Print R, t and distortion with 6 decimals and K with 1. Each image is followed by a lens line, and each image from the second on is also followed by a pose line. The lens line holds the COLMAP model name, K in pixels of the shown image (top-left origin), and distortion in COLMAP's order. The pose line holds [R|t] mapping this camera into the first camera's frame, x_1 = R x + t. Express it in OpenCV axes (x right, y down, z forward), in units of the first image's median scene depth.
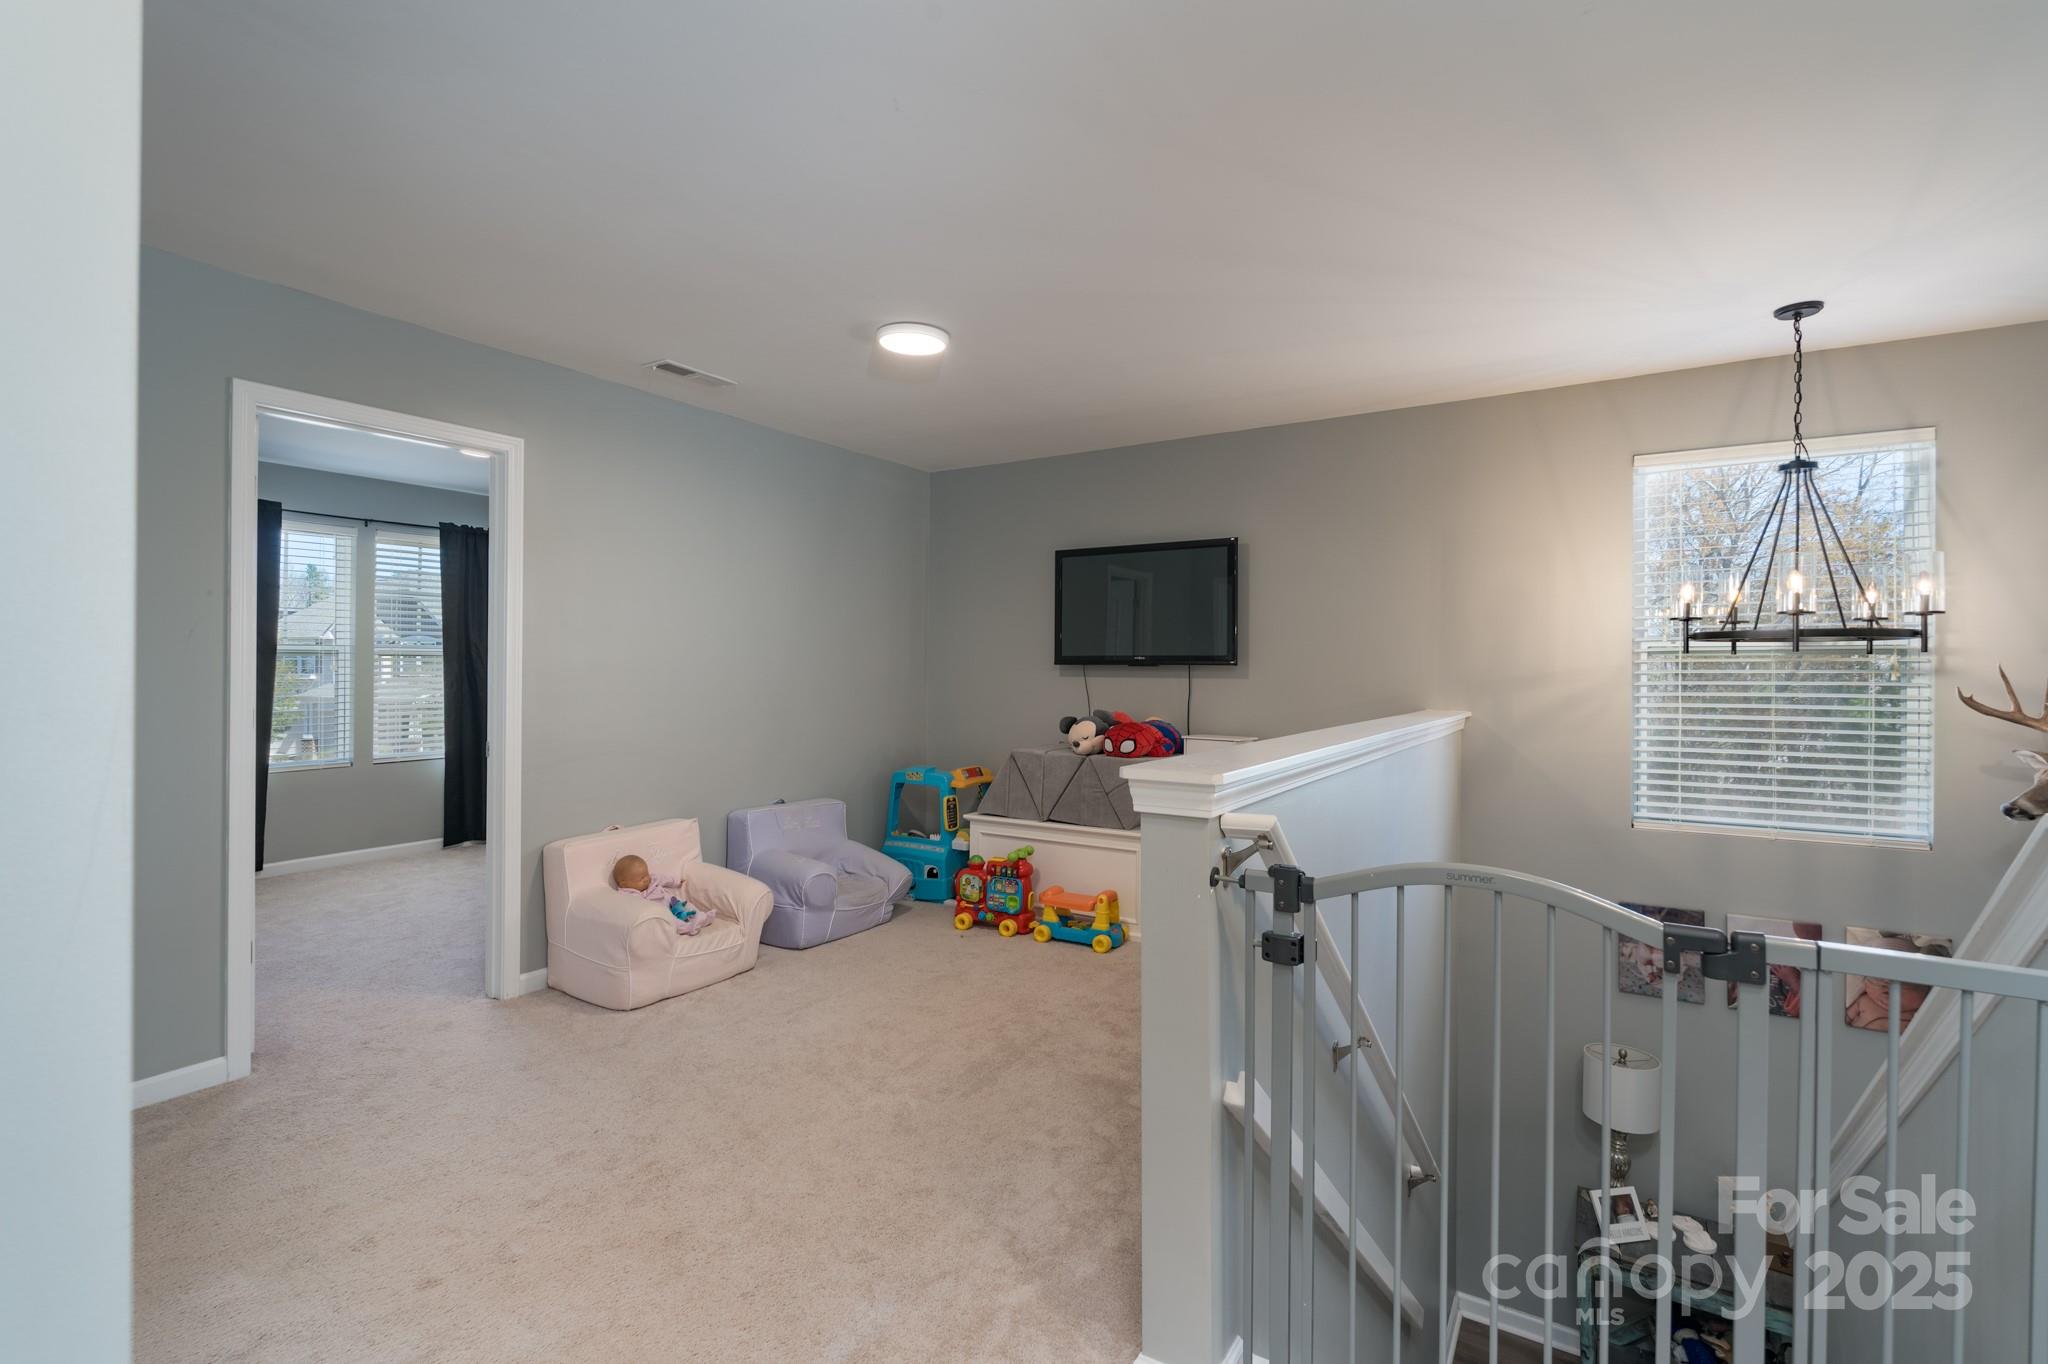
lens RADIAL K [[931.4, 0, 1025.5], [0, 931.4, 674.4], [0, 0, 1]] dist [-0.002903, -0.000763]
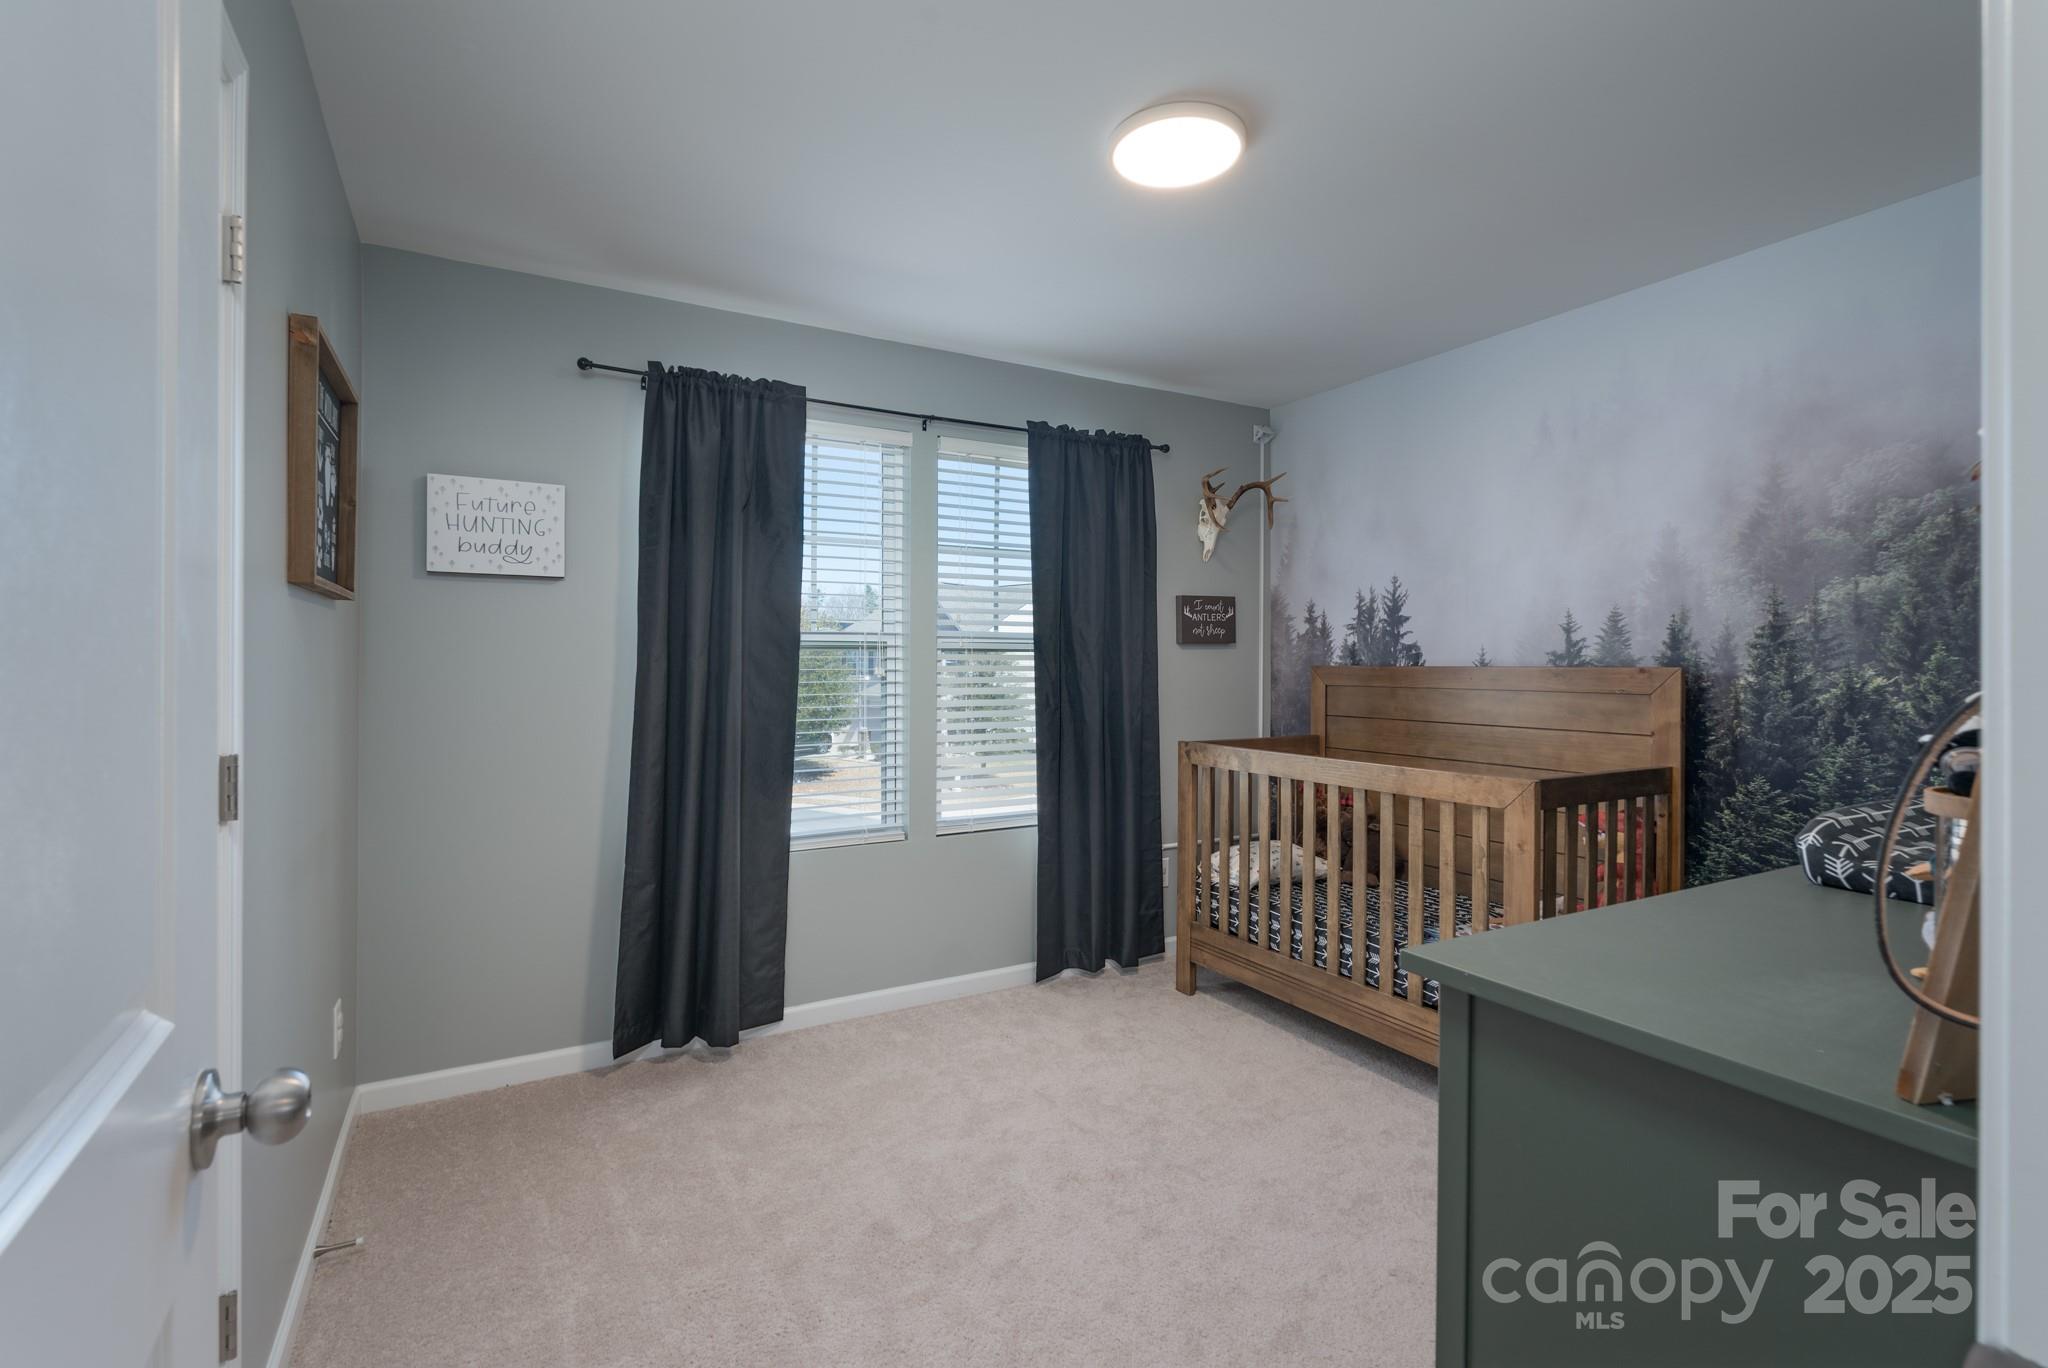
lens RADIAL K [[931.4, 0, 1023.3], [0, 931.4, 672.0], [0, 0, 1]] dist [-0.002903, -0.000763]
pose [[0.882169, -0.001448, -0.470932, -0.244576], [0.000699, 0.999998, -0.001765, -0.003851], [0.470933, 0.001228, 0.882168, 0.330720]]
